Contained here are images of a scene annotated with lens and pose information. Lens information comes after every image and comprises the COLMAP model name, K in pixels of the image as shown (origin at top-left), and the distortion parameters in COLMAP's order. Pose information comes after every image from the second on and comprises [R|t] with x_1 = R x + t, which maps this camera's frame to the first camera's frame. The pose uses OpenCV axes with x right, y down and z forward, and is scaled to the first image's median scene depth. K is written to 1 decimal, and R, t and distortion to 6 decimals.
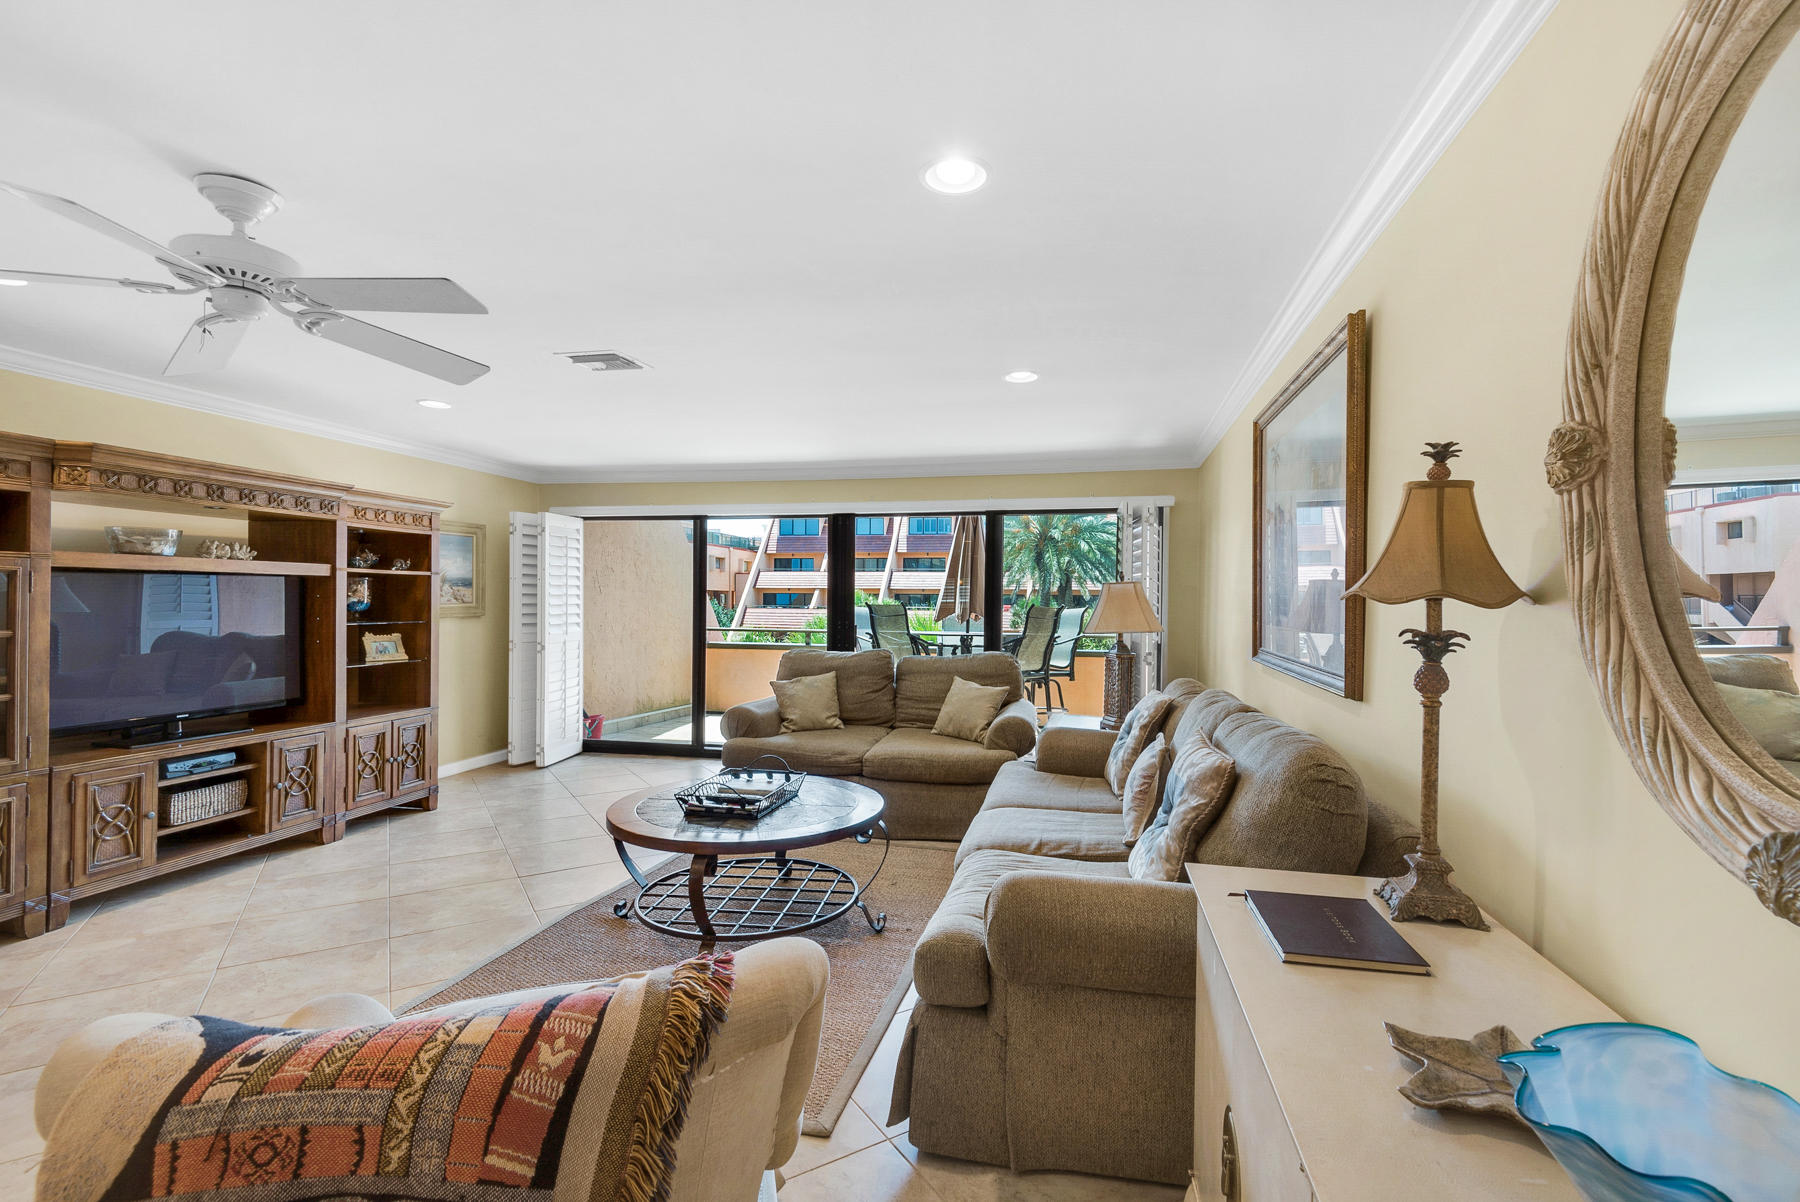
lens RADIAL K [[816.2, 0, 910.7], [0, 816.2, 611.6], [0, 0, 1]] dist [0.015234, 0.000429]
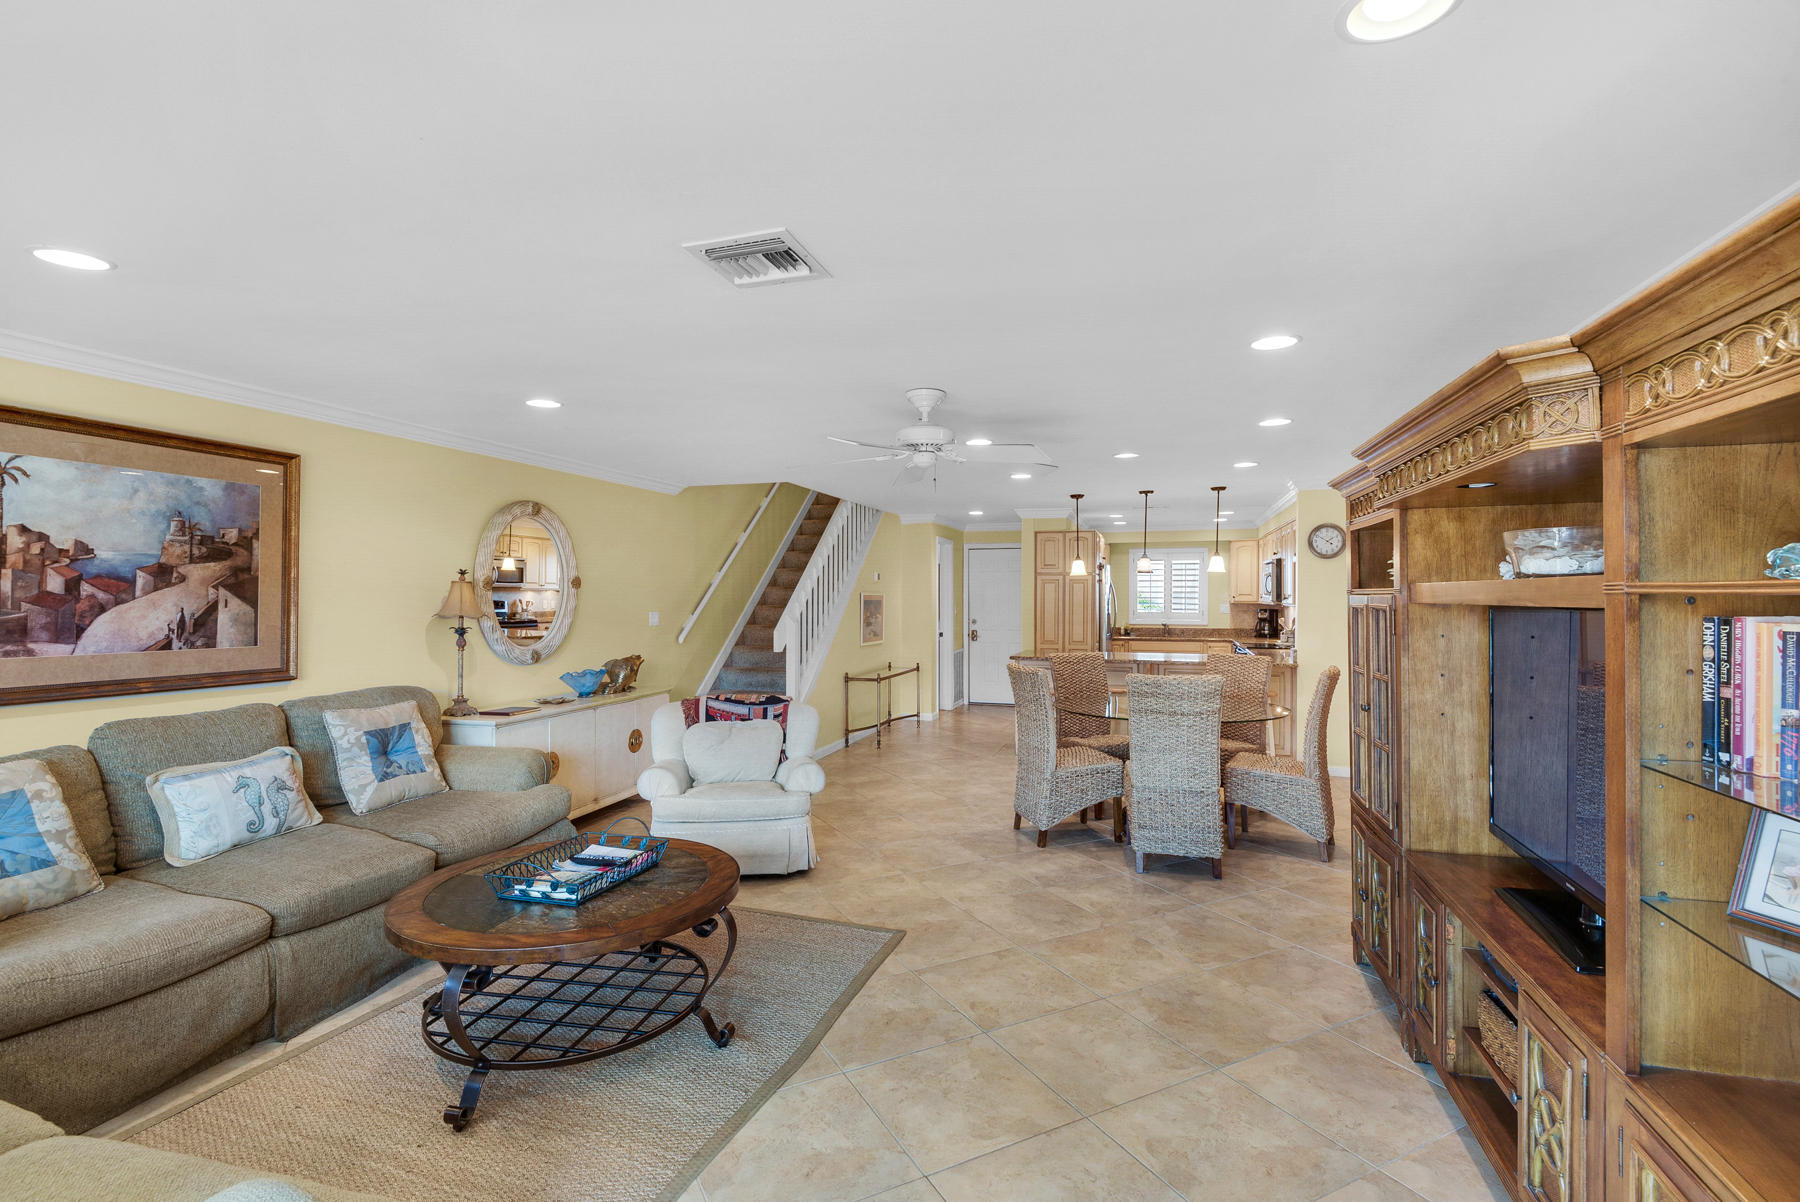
lens RADIAL K [[847.0, 0, 892.2], [0, 847.0, 593.0], [0, 0, 1]] dist [-0.002349, -0.006455]
pose [[-0.995316, -0.008115, 0.096338, -0.453356], [-0.007242, 0.999930, 0.009402, -0.051510], [-0.096408, 0.008660, -0.995304, 1.378143]]
